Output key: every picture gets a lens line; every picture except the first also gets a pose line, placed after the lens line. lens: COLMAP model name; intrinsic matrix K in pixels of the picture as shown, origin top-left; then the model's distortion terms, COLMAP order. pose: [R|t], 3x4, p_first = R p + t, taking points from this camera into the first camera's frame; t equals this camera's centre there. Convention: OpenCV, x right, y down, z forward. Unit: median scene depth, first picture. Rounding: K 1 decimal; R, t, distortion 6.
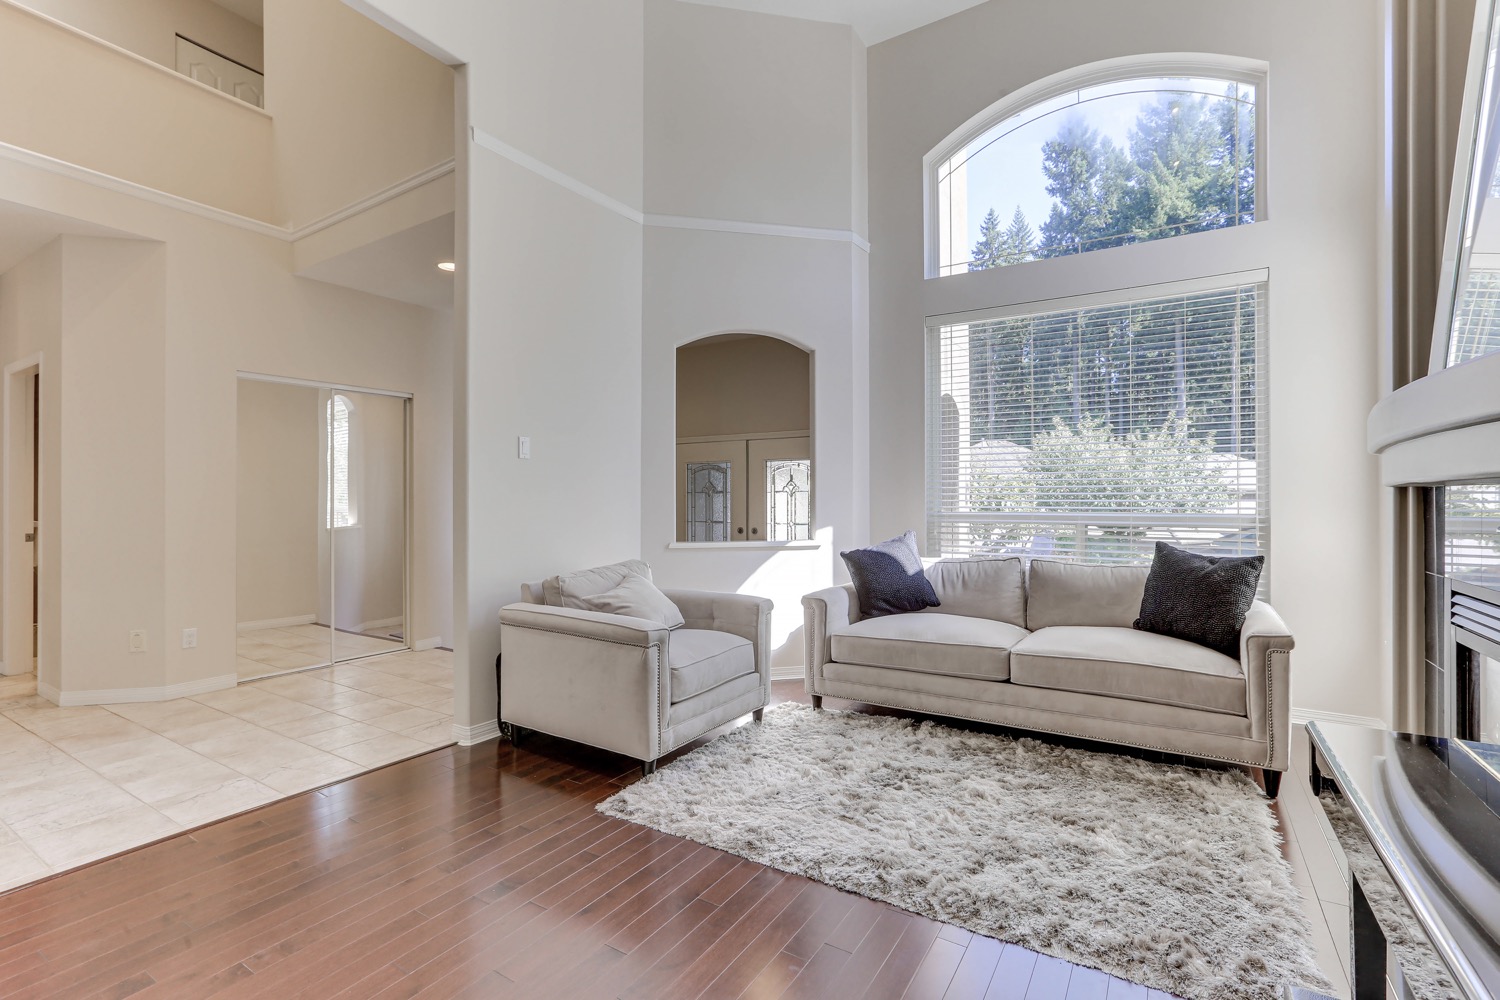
lens RADIAL K [[690.6, 0, 743.1], [0, 690.6, 507.9], [0, 0, 1]] dist [0.001082, 0.000289]
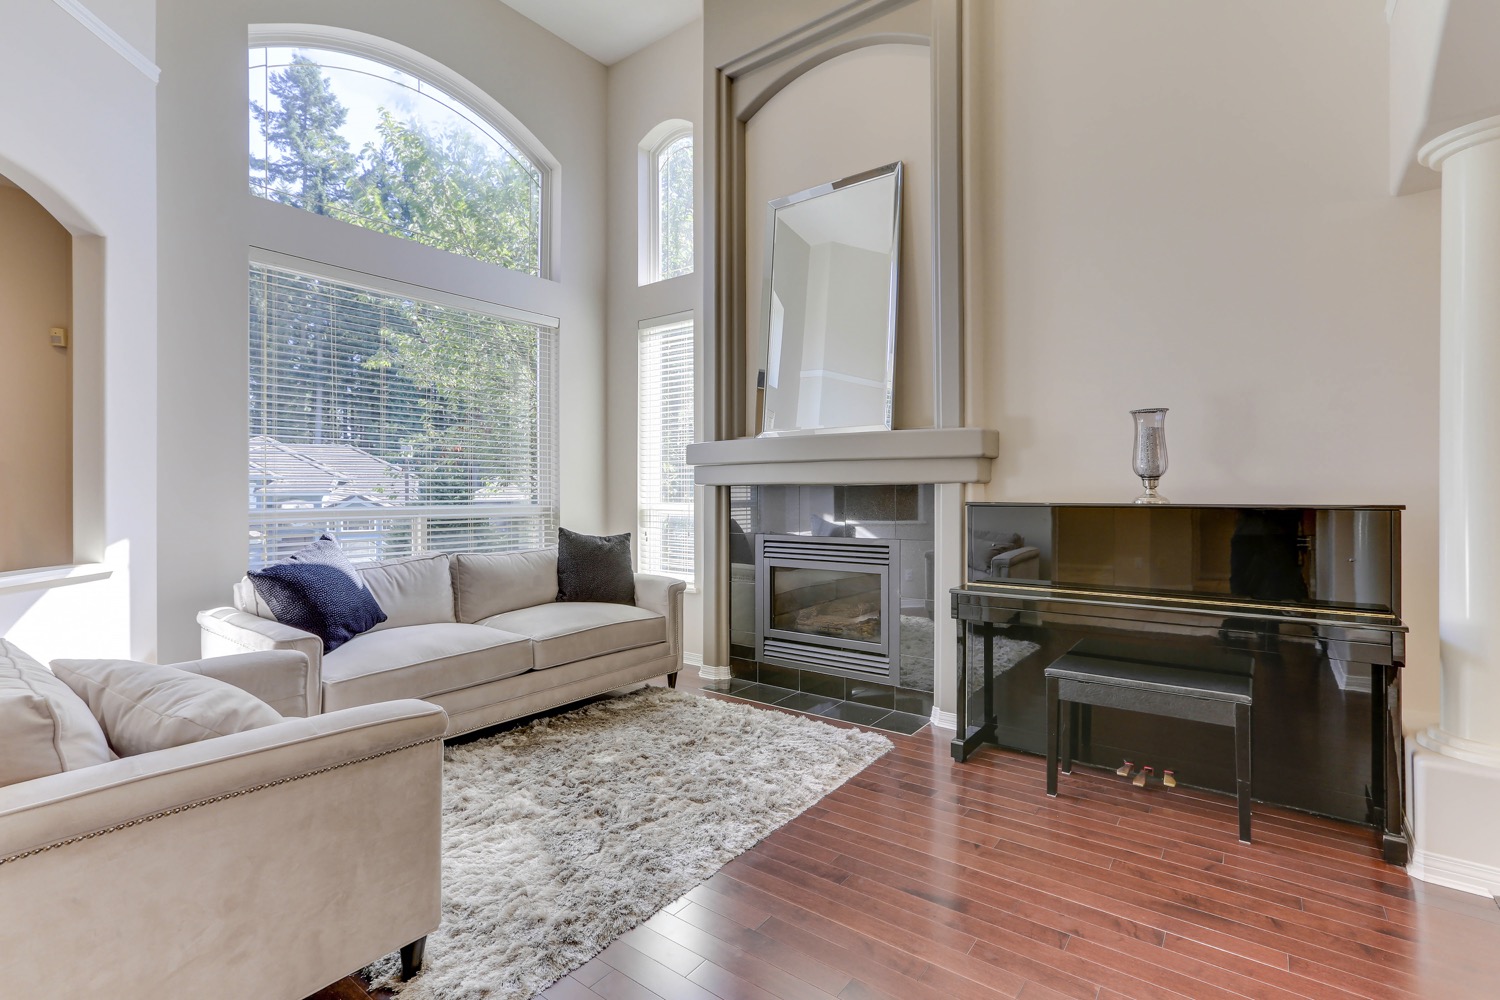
lens RADIAL K [[701.6, 0, 750.0], [0, 701.6, 500.0], [0, 0, 1]] dist [-0.001424, -0.000056]
pose [[0.093189, -0.013681, 0.995554, -0.567961], [0.009866, 0.999869, 0.012817, -0.011396], [-0.995600, 0.008627, 0.093312, 0.521423]]
